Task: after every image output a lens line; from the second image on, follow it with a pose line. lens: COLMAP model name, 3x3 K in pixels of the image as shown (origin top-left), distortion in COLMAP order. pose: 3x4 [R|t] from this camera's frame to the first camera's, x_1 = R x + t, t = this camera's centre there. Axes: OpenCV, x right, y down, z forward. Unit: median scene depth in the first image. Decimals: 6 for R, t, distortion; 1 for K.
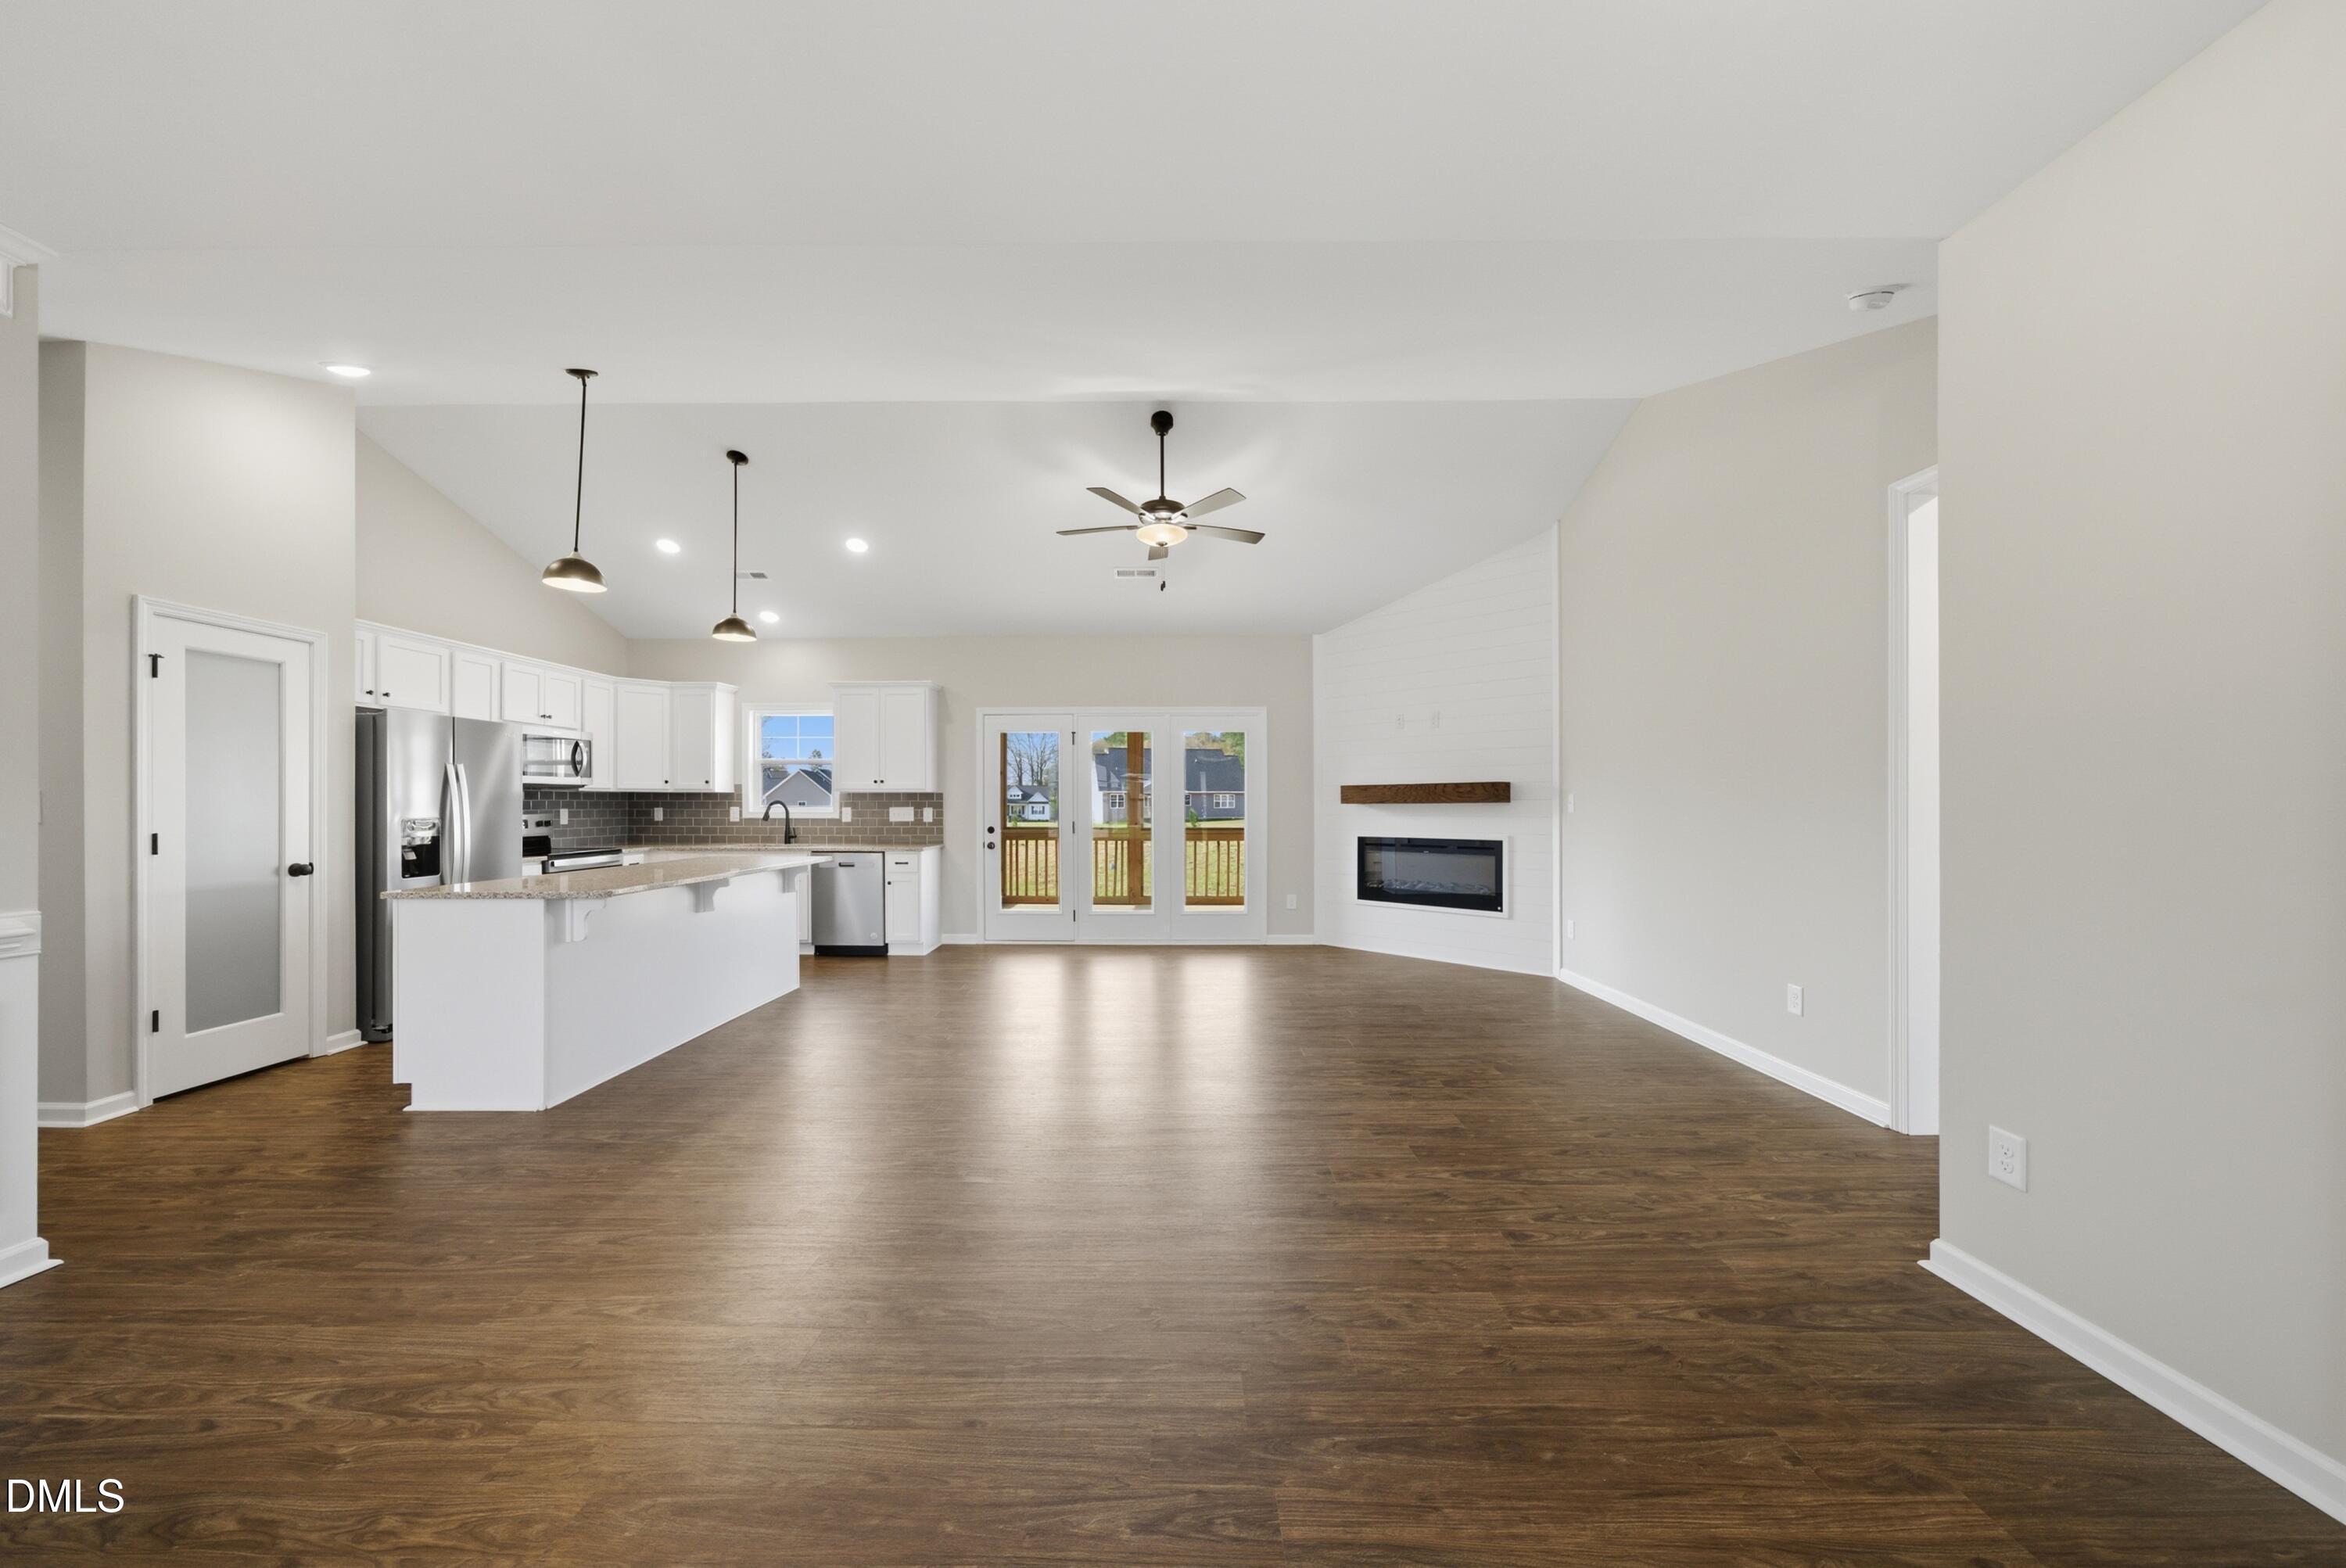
lens RADIAL K [[805.9, 0, 1171.3], [0, 805.9, 795.8], [0, 0, 1]] dist [-0.001008, 0.000111]
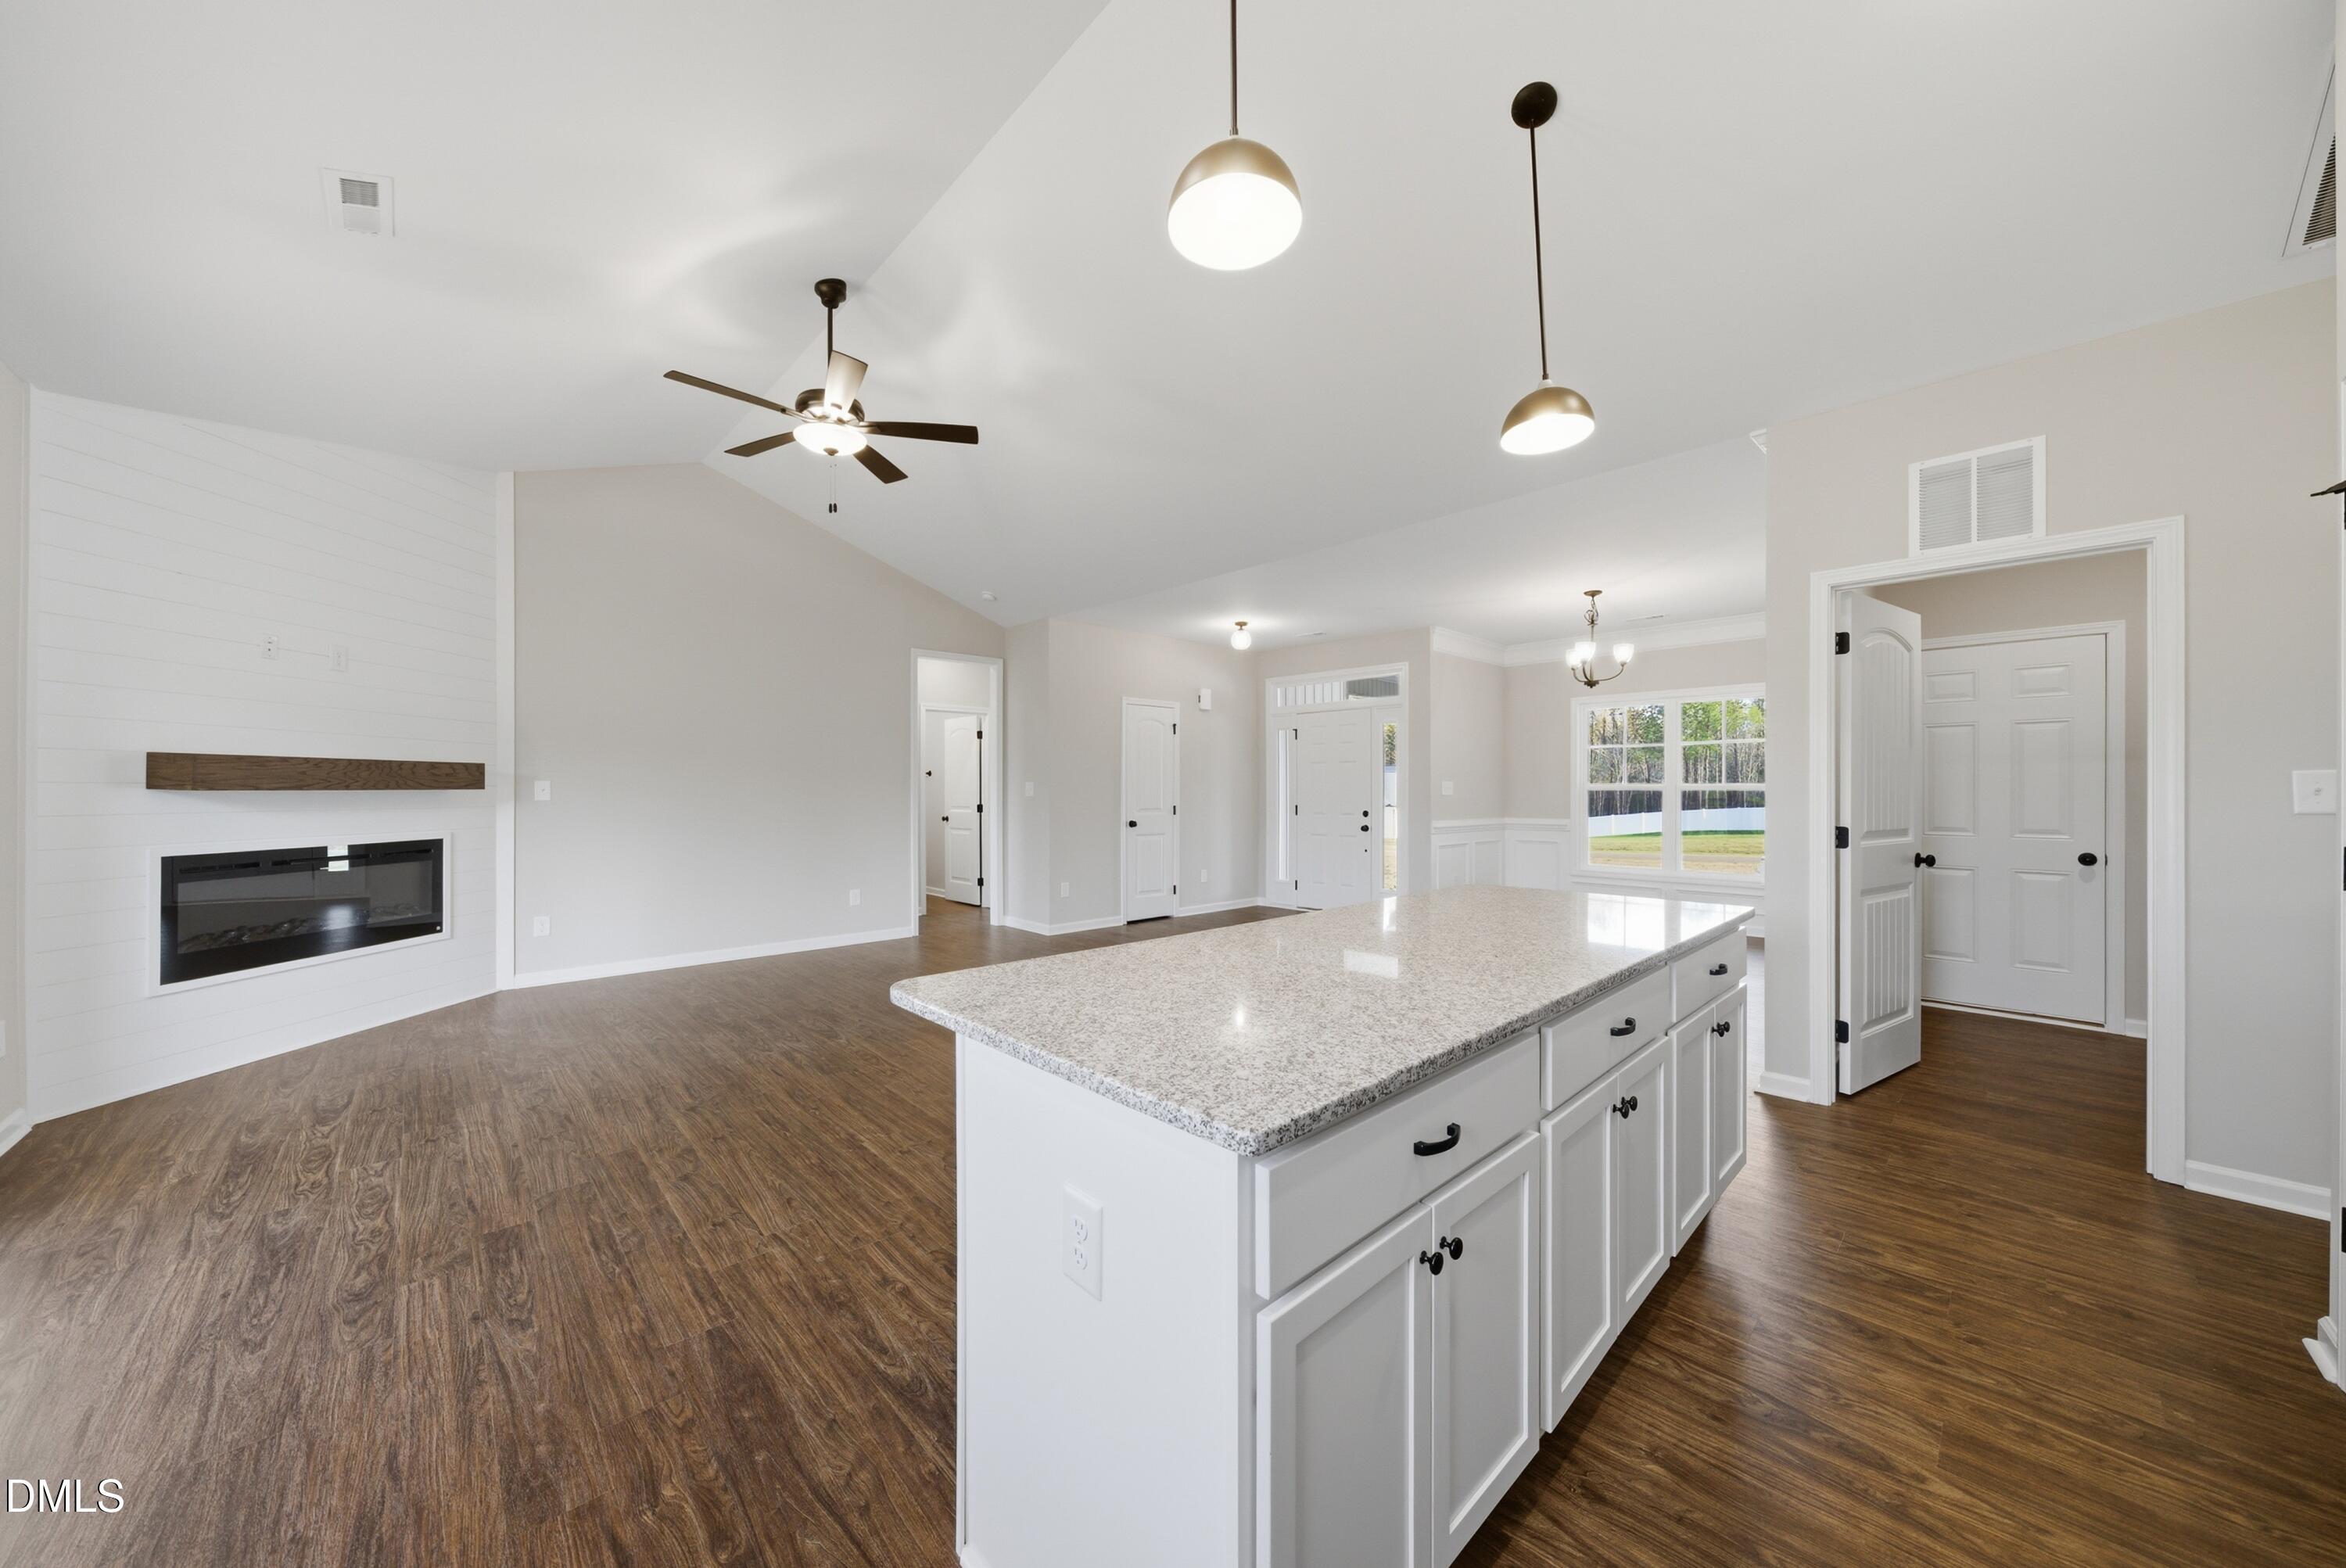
lens RADIAL K [[805.9, 0, 1171.3], [0, 805.9, 795.8], [0, 0, 1]] dist [-0.001008, 0.000111]
pose [[-0.694040, -0.001810, 0.719934, -0.556300], [-0.005268, 0.999983, -0.002564, 0.011252], [-0.719917, -0.005572, -0.694038, 0.921046]]
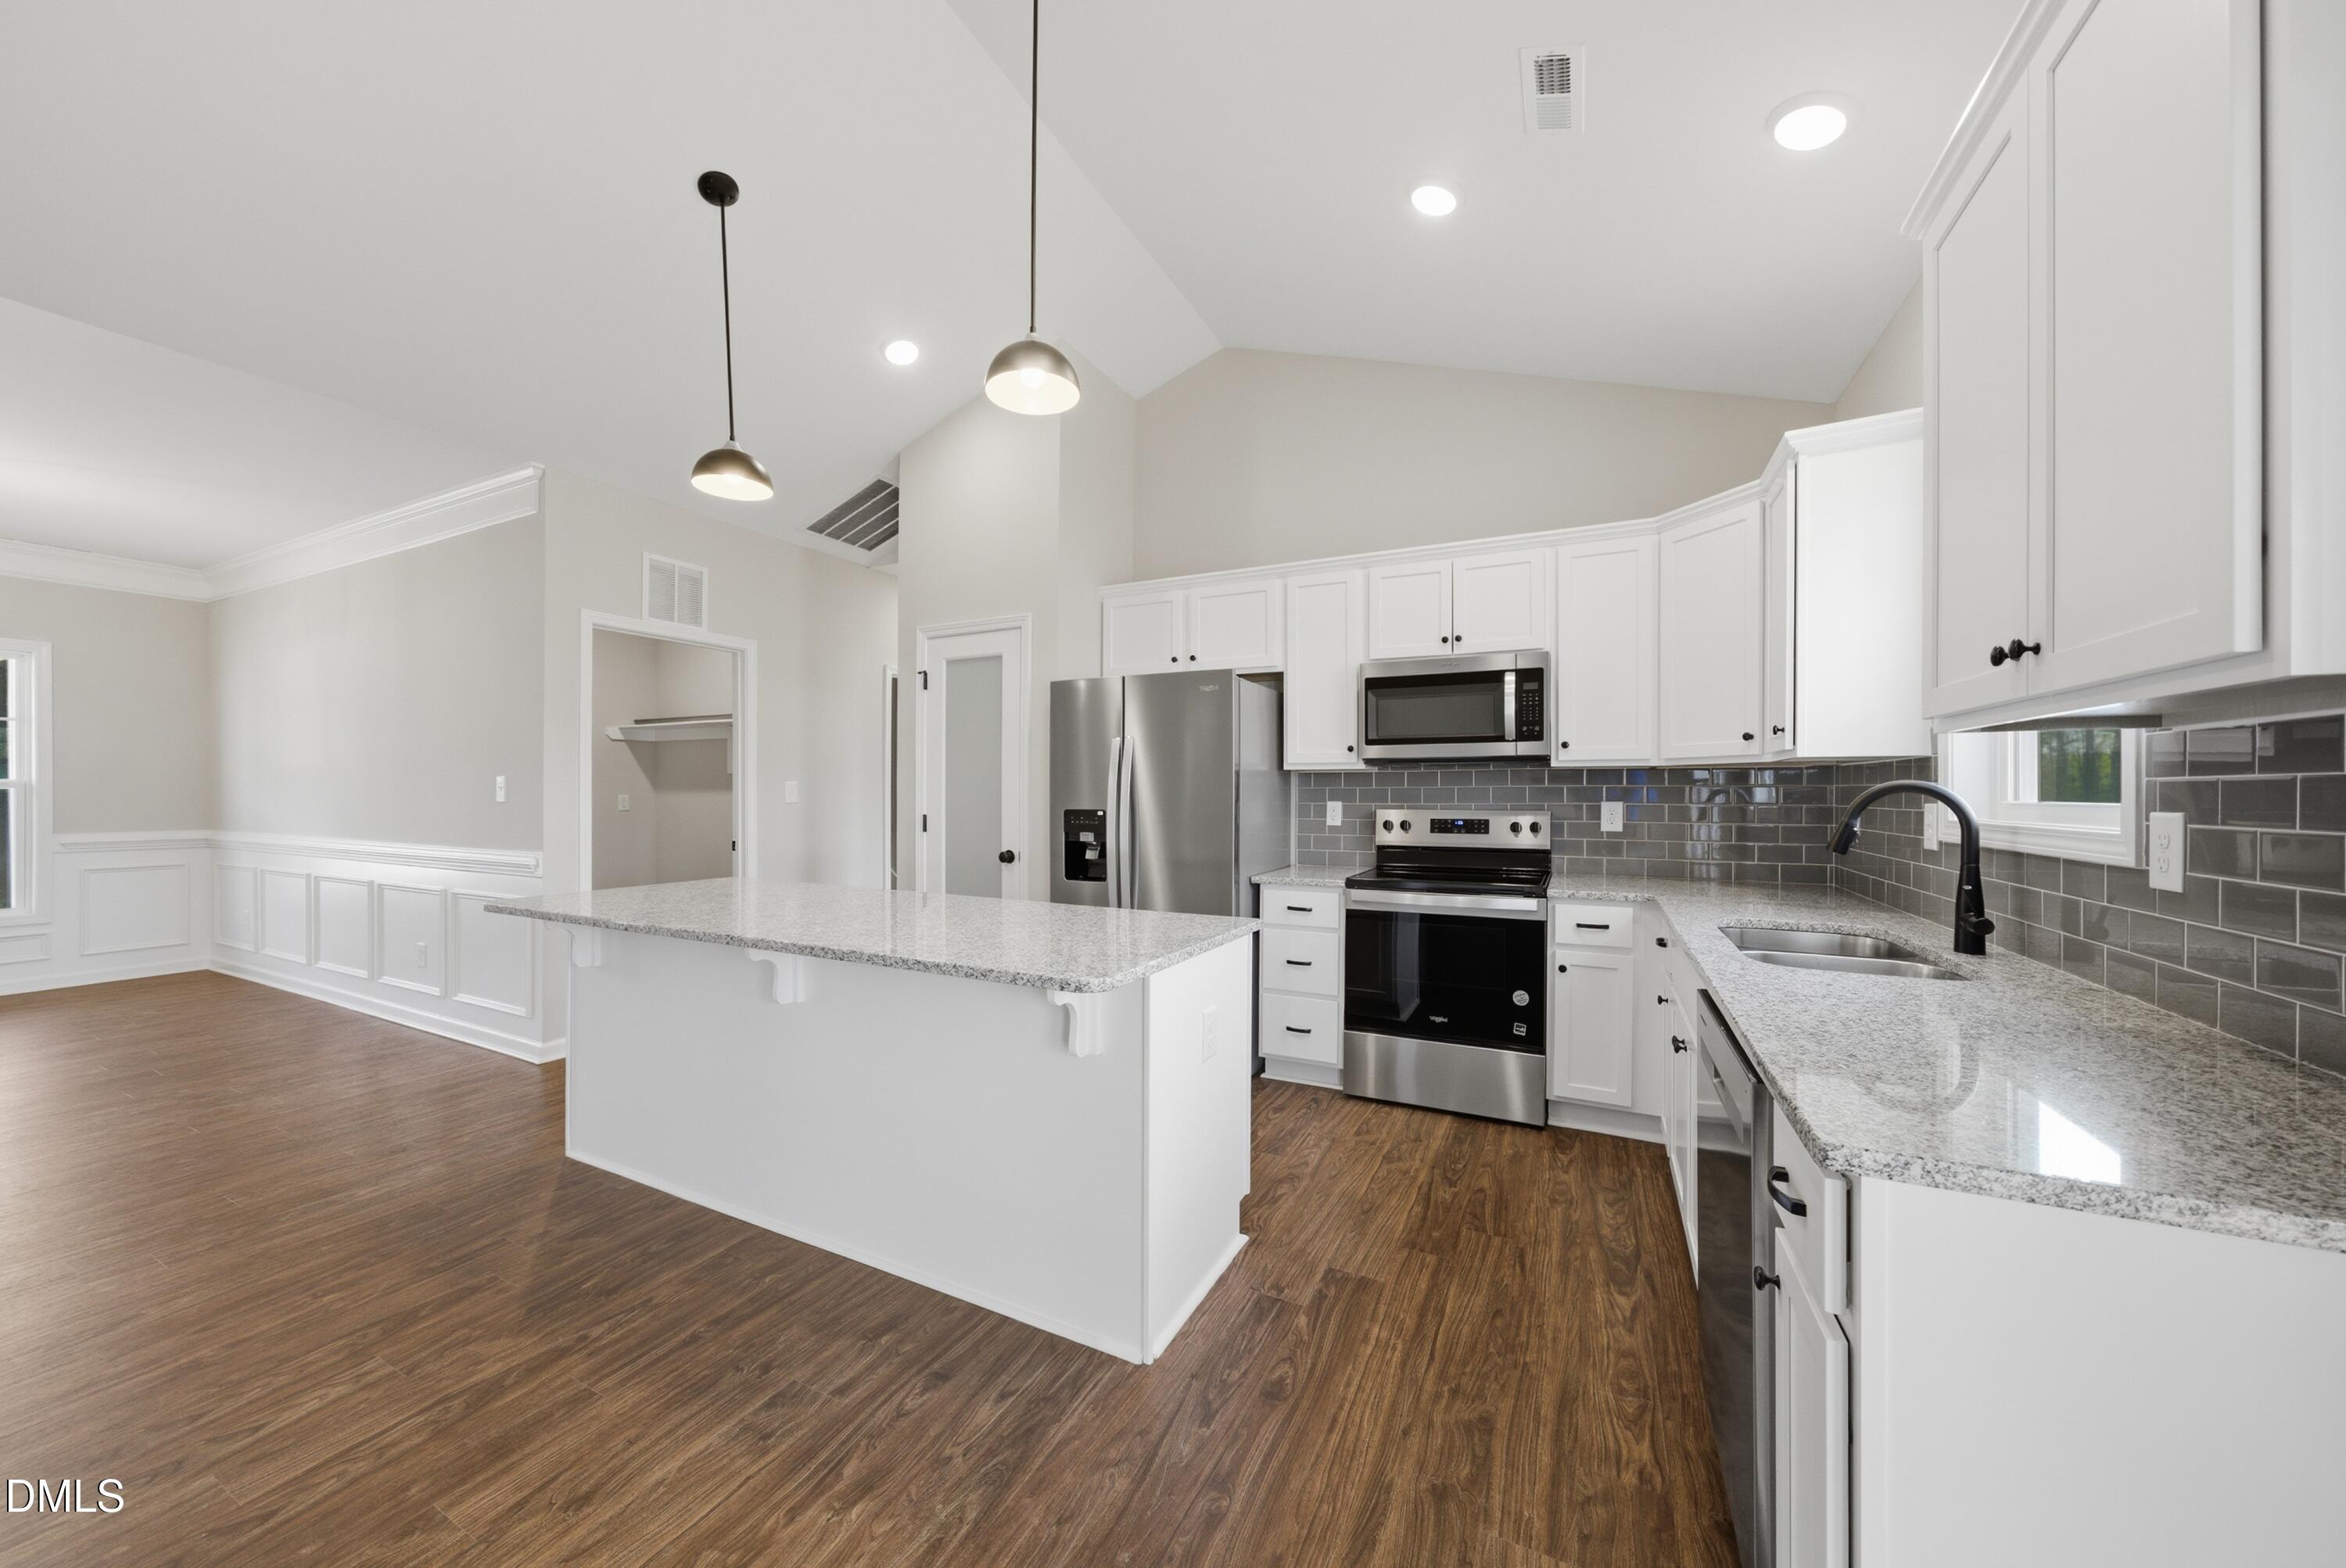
lens RADIAL K [[805.9, 0, 1171.3], [0, 805.9, 795.8], [0, 0, 1]] dist [-0.001008, 0.000111]
pose [[-0.441753, 0.002456, -0.897133, -0.150849], [0.004789, 0.999988, 0.000380, 0.010501], [0.897124, -0.004129, -0.441760, 0.943804]]
